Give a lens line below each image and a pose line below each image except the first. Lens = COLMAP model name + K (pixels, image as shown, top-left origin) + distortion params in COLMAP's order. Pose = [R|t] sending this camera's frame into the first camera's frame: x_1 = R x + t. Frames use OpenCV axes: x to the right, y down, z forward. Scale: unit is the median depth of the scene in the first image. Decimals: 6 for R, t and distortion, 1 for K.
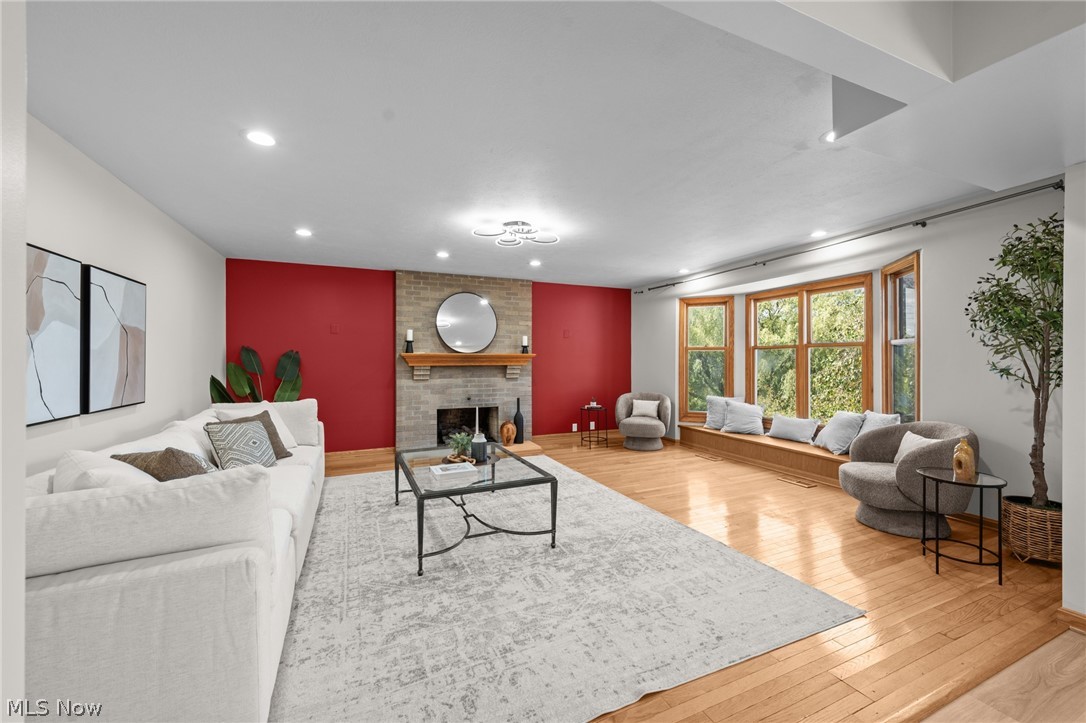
lens RADIAL K [[422.2, 0, 545.8], [0, 422.2, 359.8], [0, 0, 1]] dist [-0.000993, -0.000275]
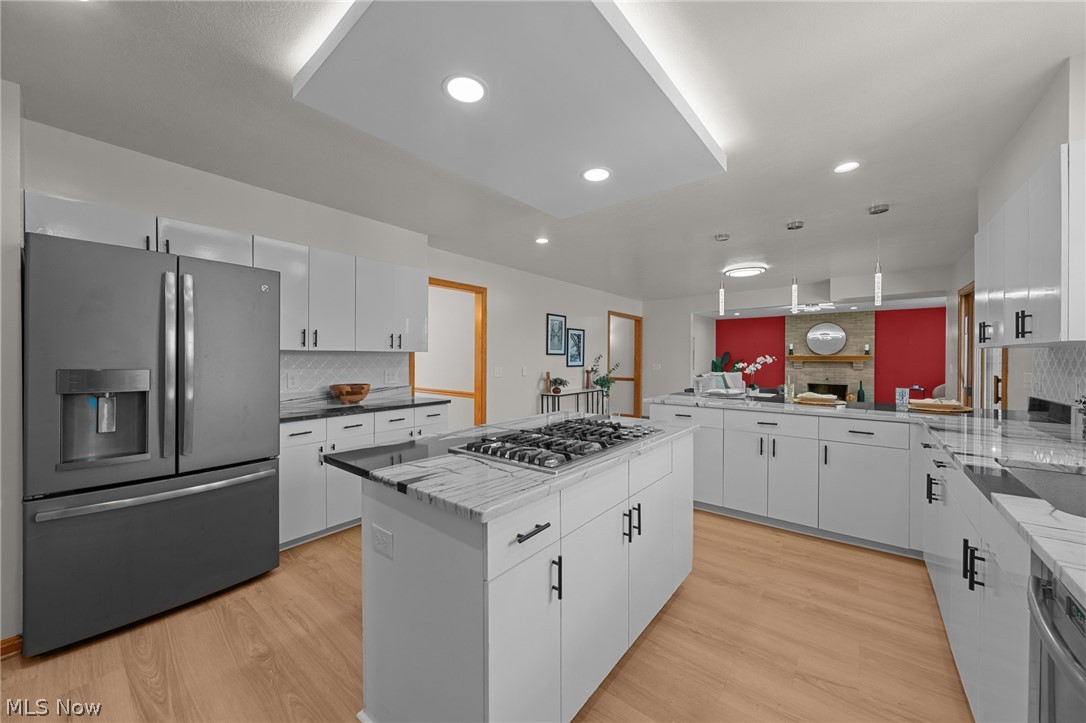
lens RADIAL K [[393.6, 0, 545.6], [0, 393.6, 358.0], [0, 0, 1]] dist [0.001323, 0.000256]
pose [[0.464021, 0.004210, -0.885814, 0.823099], [-0.003772, 0.999989, 0.002777, -0.002376], [0.885816, 0.002053, 0.464032, -0.961658]]
